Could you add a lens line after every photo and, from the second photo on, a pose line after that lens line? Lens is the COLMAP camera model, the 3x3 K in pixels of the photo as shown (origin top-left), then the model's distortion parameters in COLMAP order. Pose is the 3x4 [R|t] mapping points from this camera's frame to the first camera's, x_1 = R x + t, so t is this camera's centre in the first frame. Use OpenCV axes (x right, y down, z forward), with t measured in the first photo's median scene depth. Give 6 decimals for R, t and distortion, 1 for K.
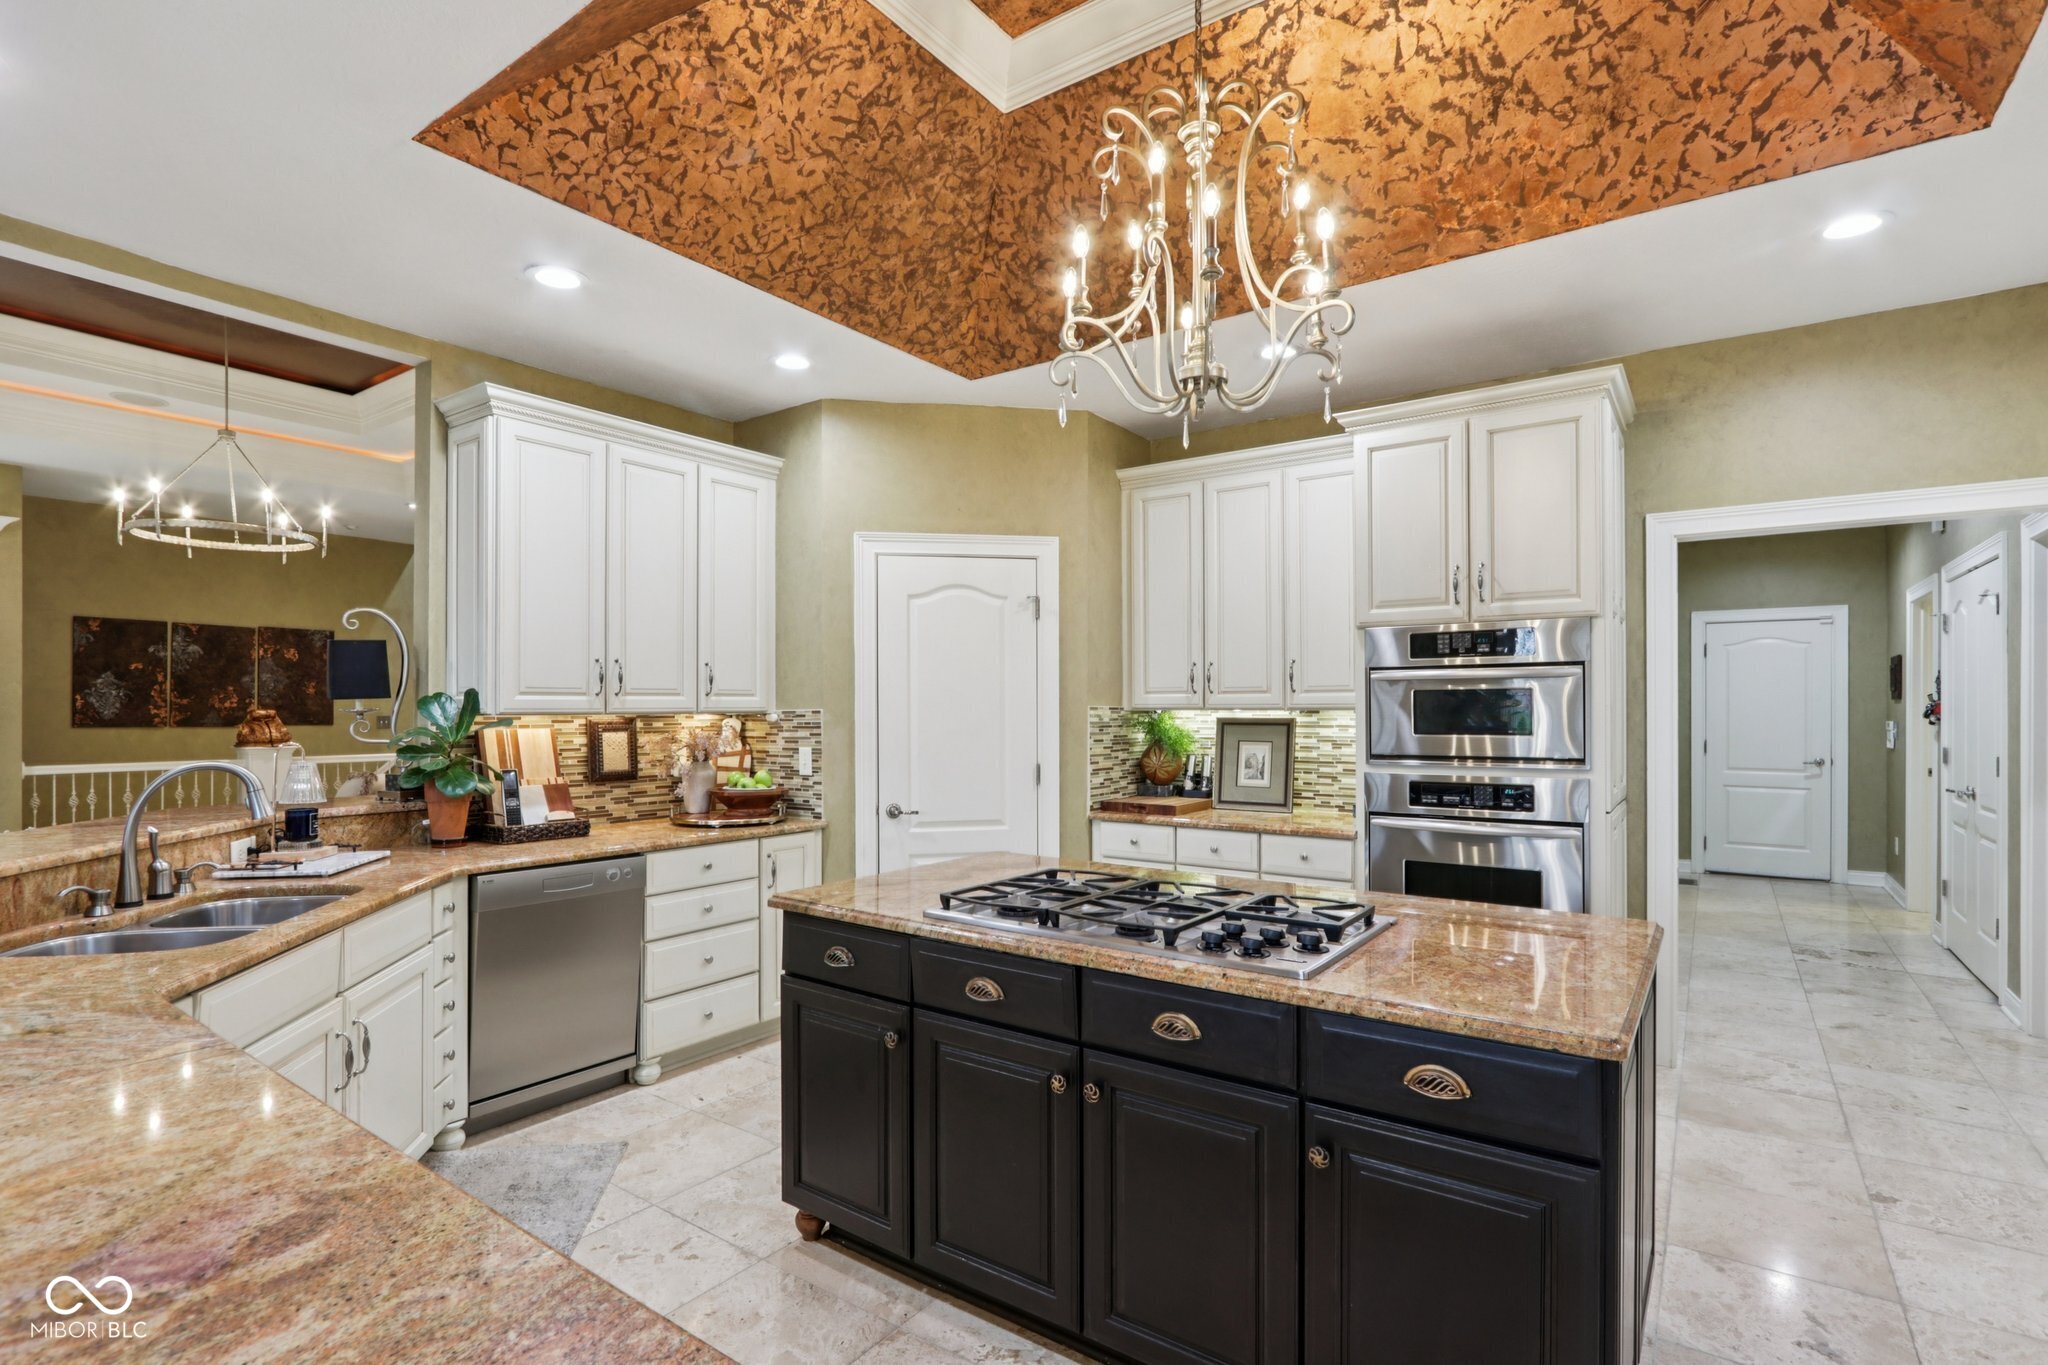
lens RADIAL K [[979.8, 0, 1019.4], [0, 979.8, 698.1], [0, 0, 1]] dist [-0.012100, 0.001577]
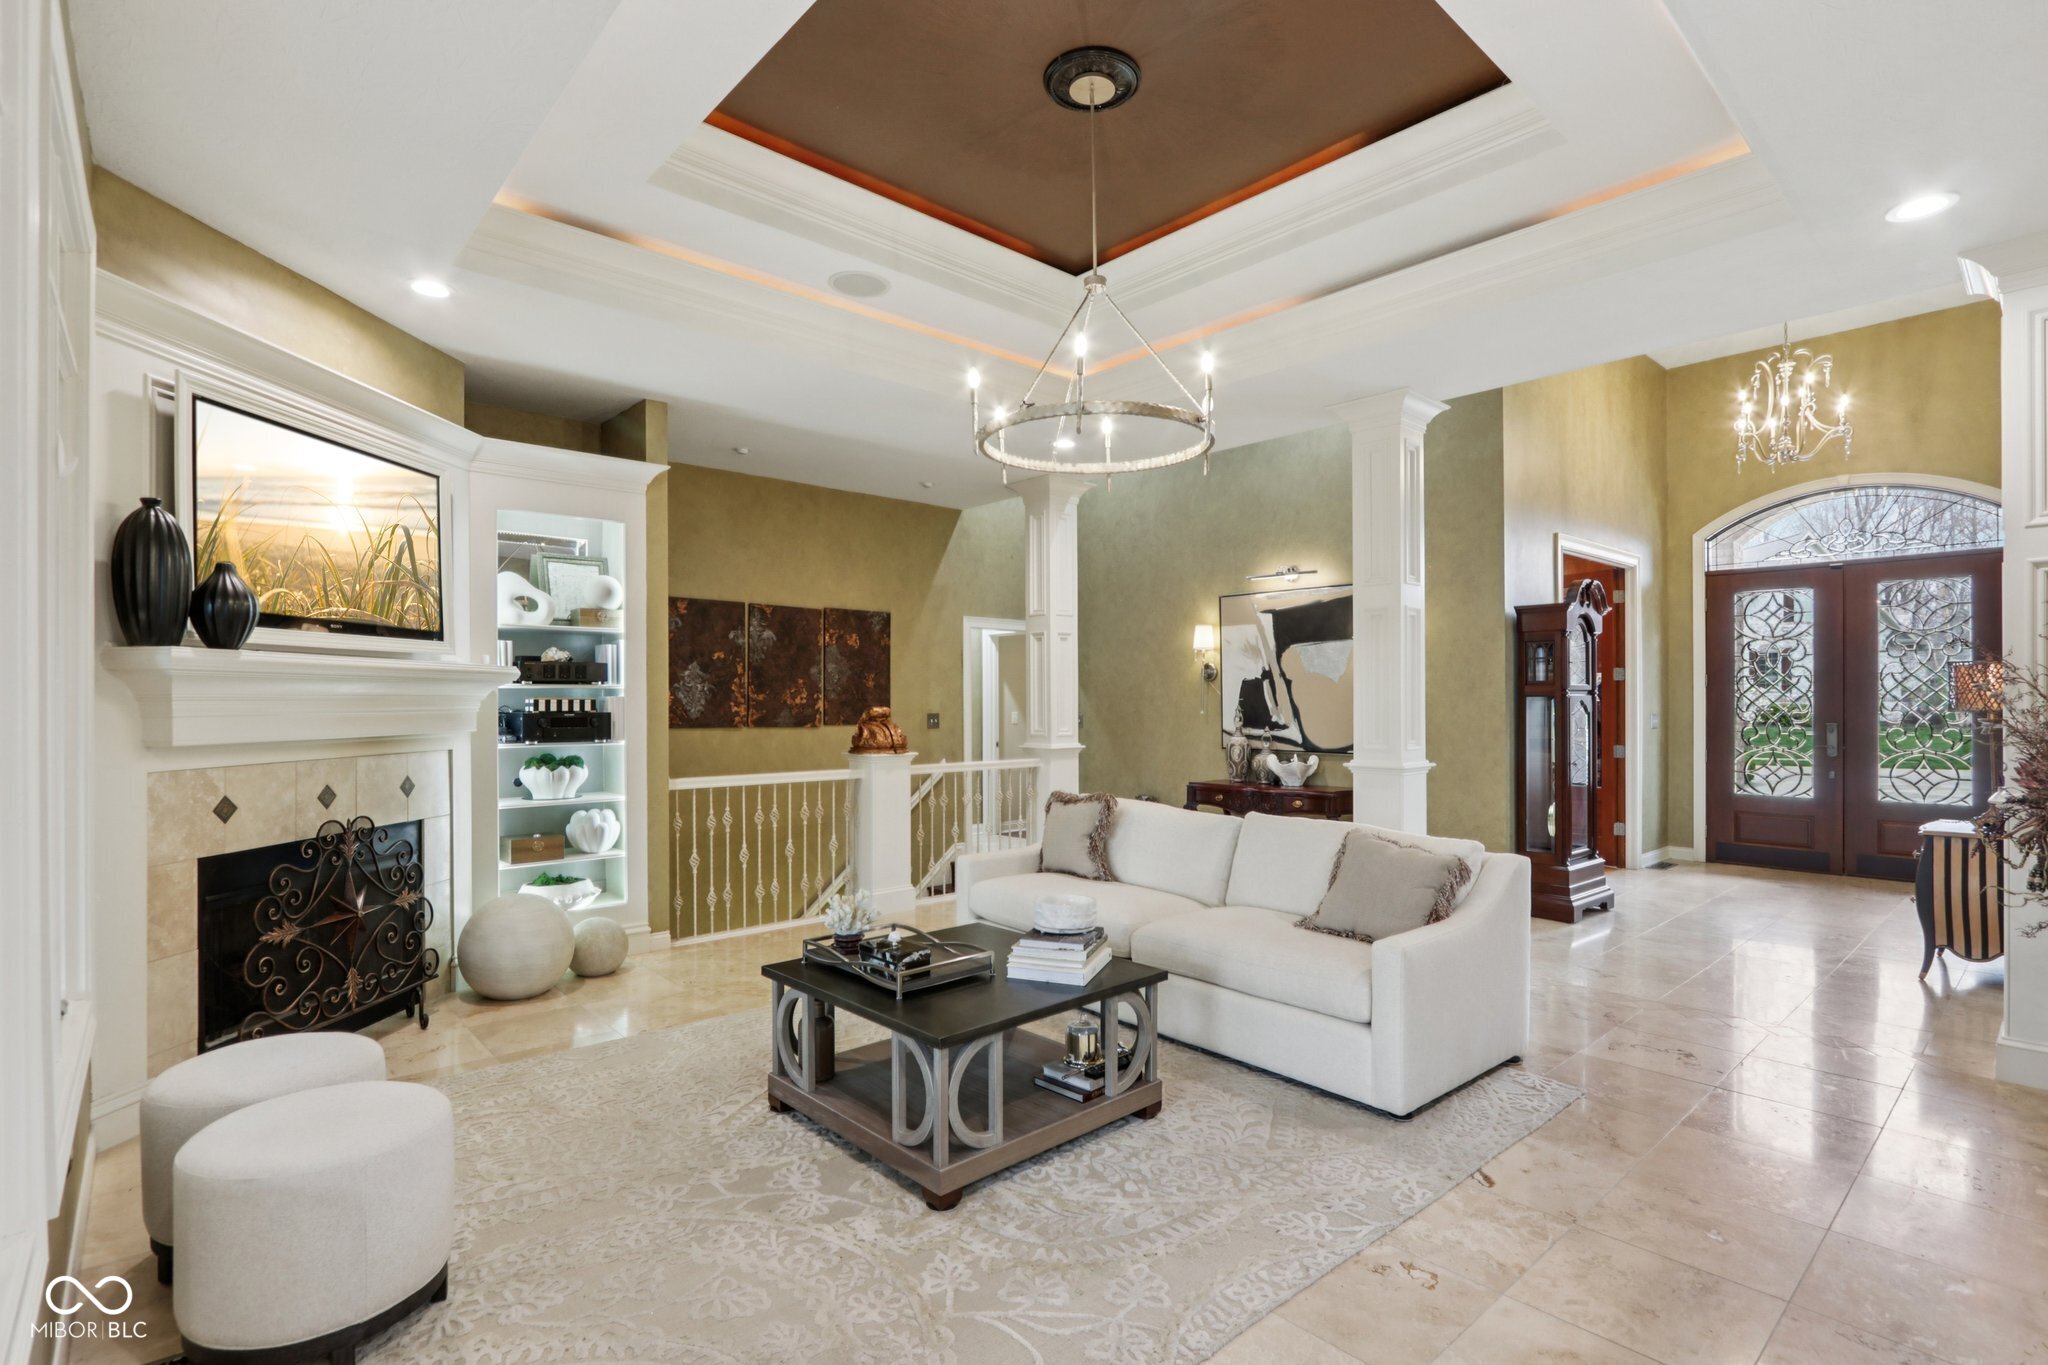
lens RADIAL K [[979.8, 0, 1026.7], [0, 979.8, 697.3], [0, 0, 1]] dist [-0.012100, 0.001577]
pose [[0.977175, -0.002562, -0.212422, -1.021173], [0.003894, 0.999975, 0.005851, -0.000588], [0.212402, -0.006545, 0.977160, 0.495217]]
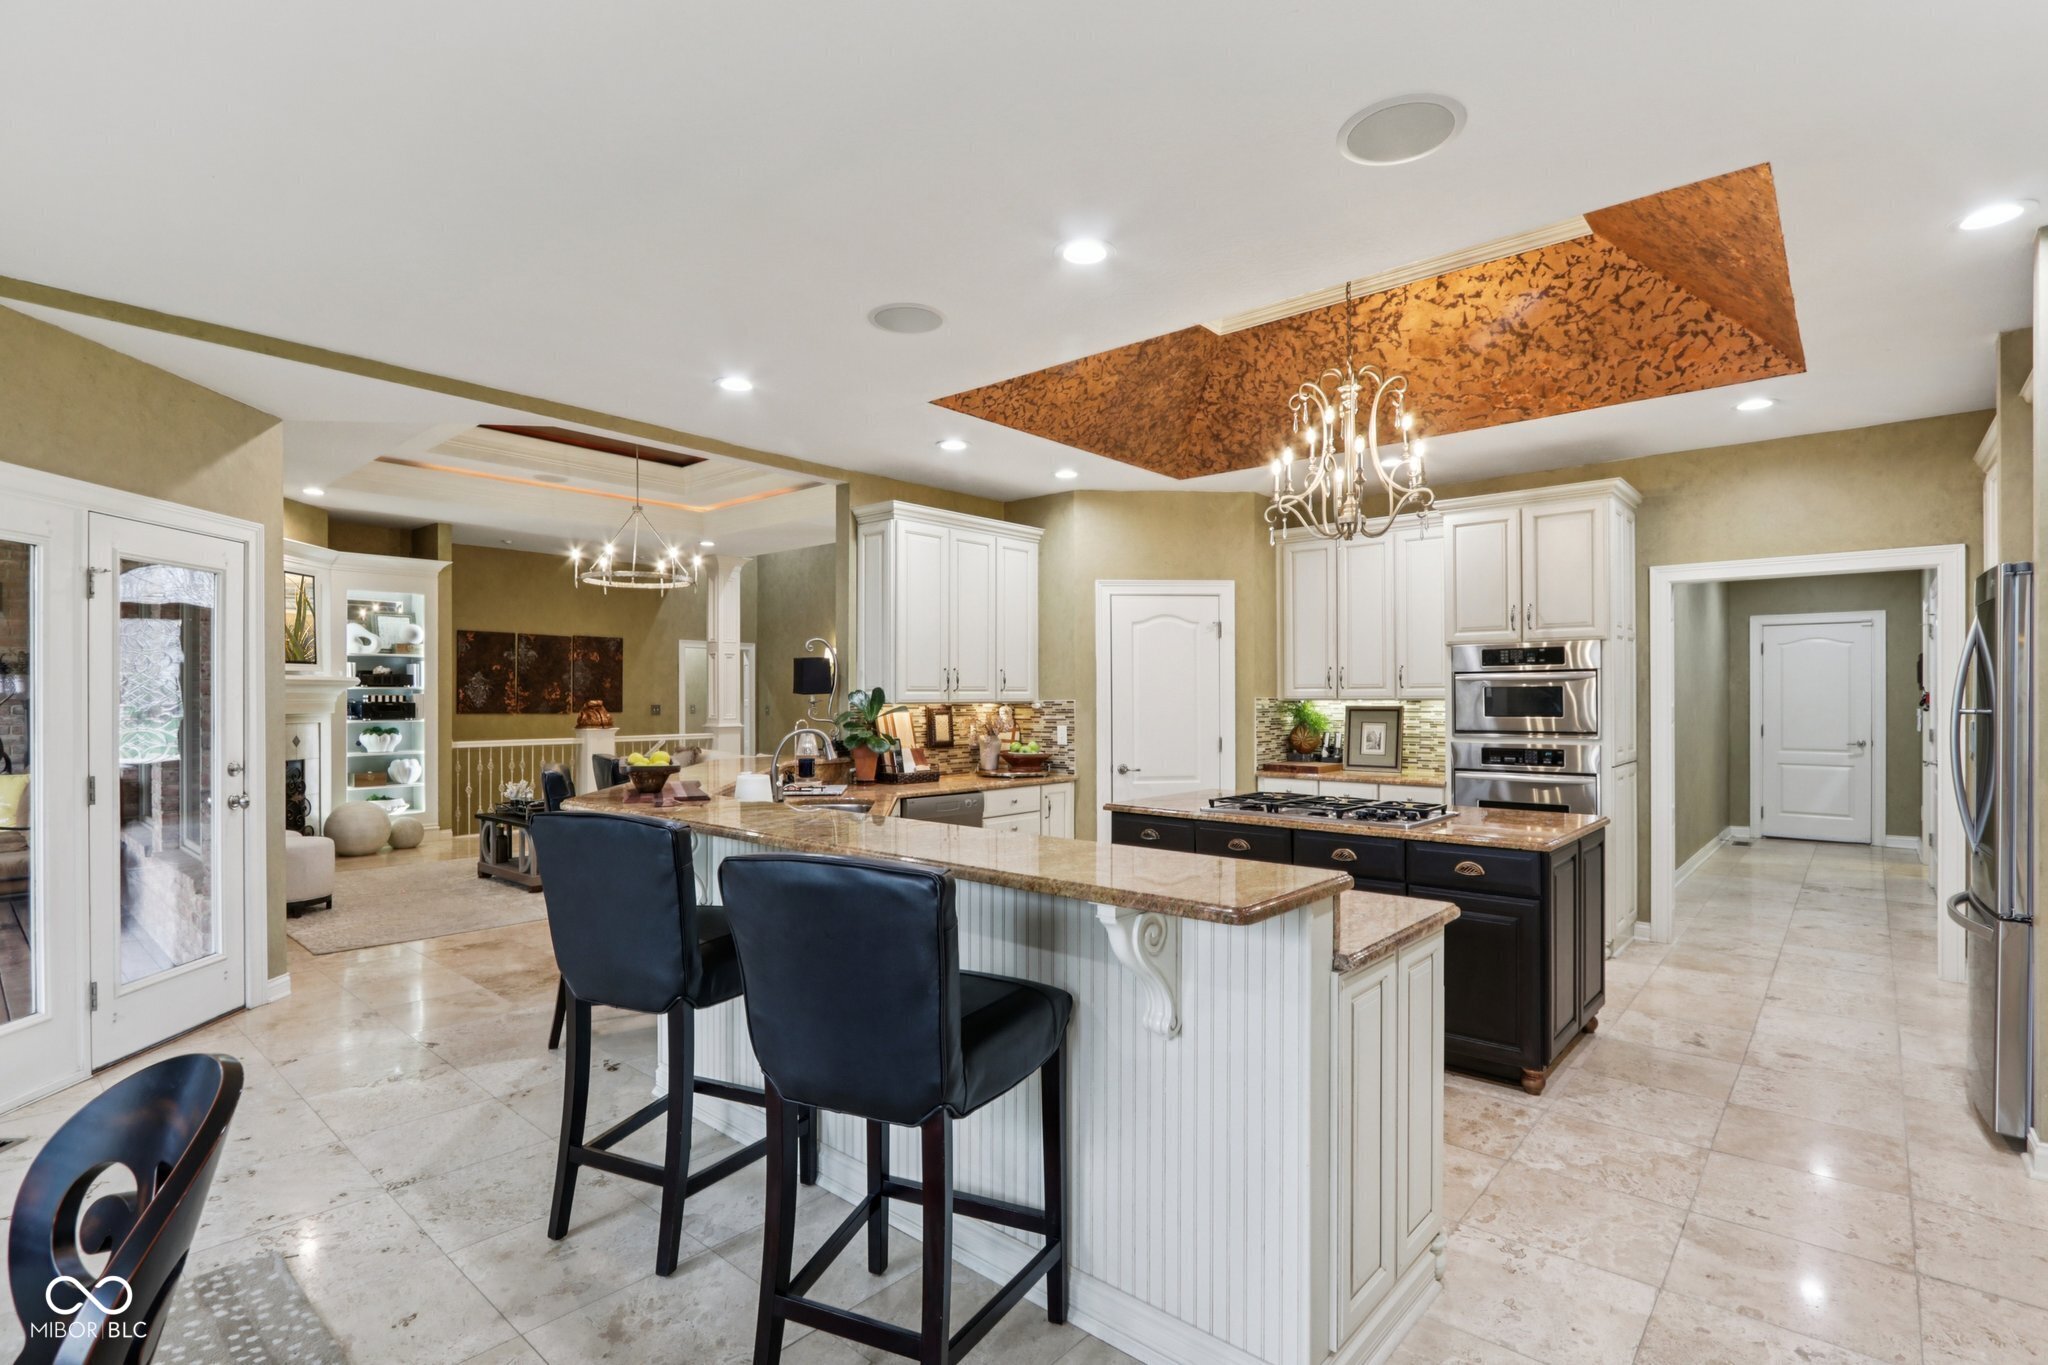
lens RADIAL K [[979.8, 0, 1025.2], [0, 979.8, 689.8], [0, 0, 1]] dist [-0.012100, 0.001577]
pose [[0.995590, -0.001680, -0.093794, -0.154896], [0.001910, 0.999995, 0.002359, -0.008827], [0.093789, -0.002528, 0.995589, -0.547869]]
